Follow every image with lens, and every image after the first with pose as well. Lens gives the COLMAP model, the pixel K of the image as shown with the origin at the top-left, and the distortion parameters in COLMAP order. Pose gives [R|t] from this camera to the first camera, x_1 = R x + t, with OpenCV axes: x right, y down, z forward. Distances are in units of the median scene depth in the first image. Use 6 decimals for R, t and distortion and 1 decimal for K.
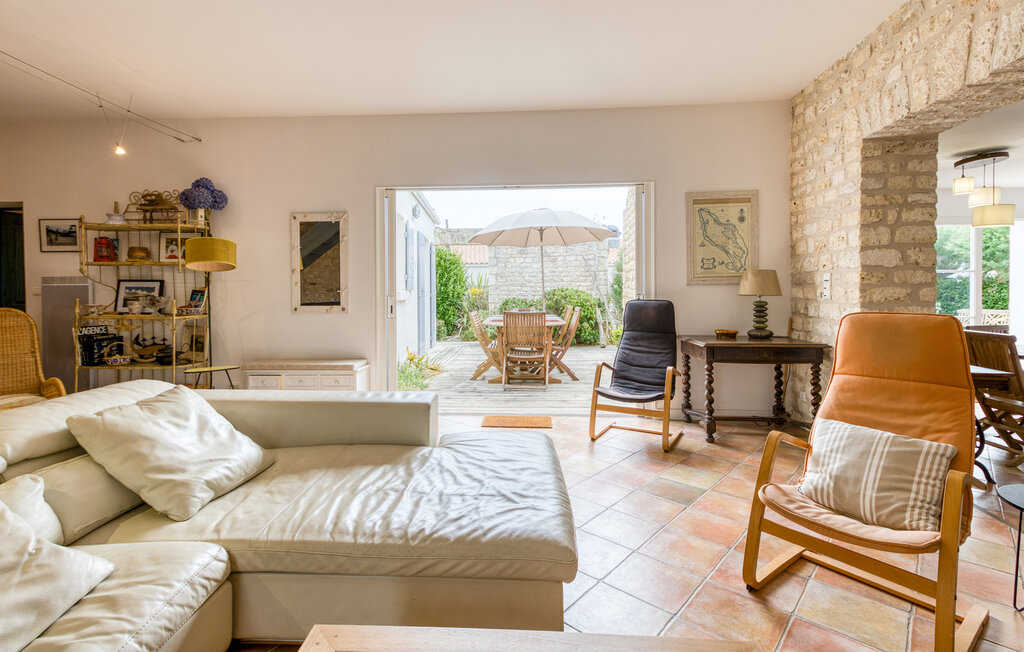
lens RADIAL K [[481.1, 0, 501.5], [0, 481.1, 297.2], [0, 0, 1]] dist [0.020275, 0.000290]
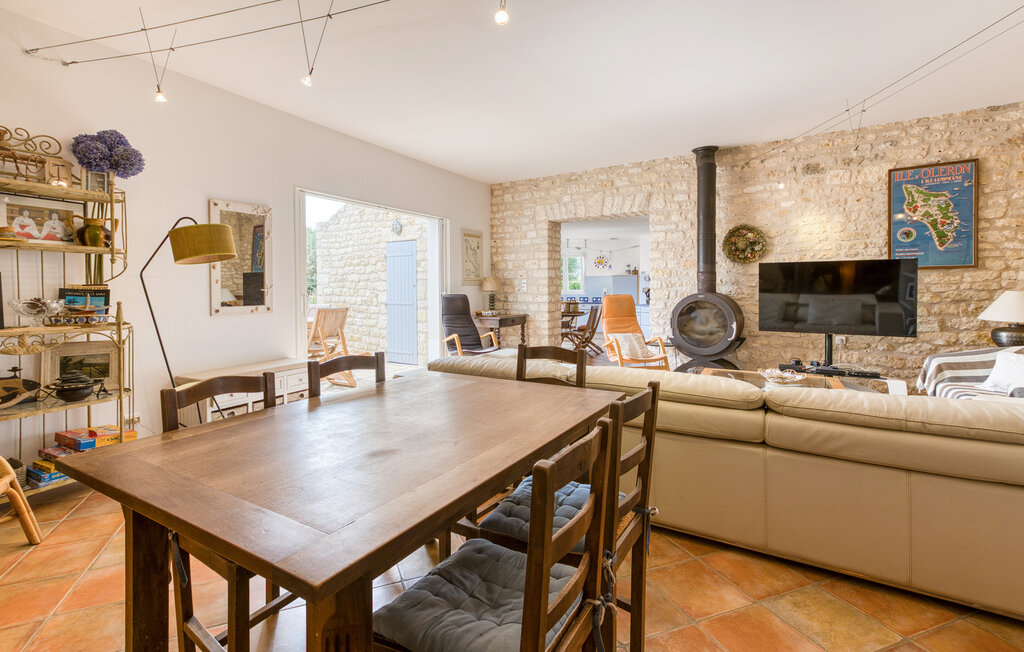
lens RADIAL K [[481.1, 0, 490.0], [0, 481.1, 294.2], [0, 0, 1]] dist [0.020275, 0.000290]
pose [[0.445522, -0.011044, 0.895203, -1.031491], [0.023476, 0.999724, 0.000650, 0.006180], [-0.894963, 0.020726, 0.445658, 0.193113]]
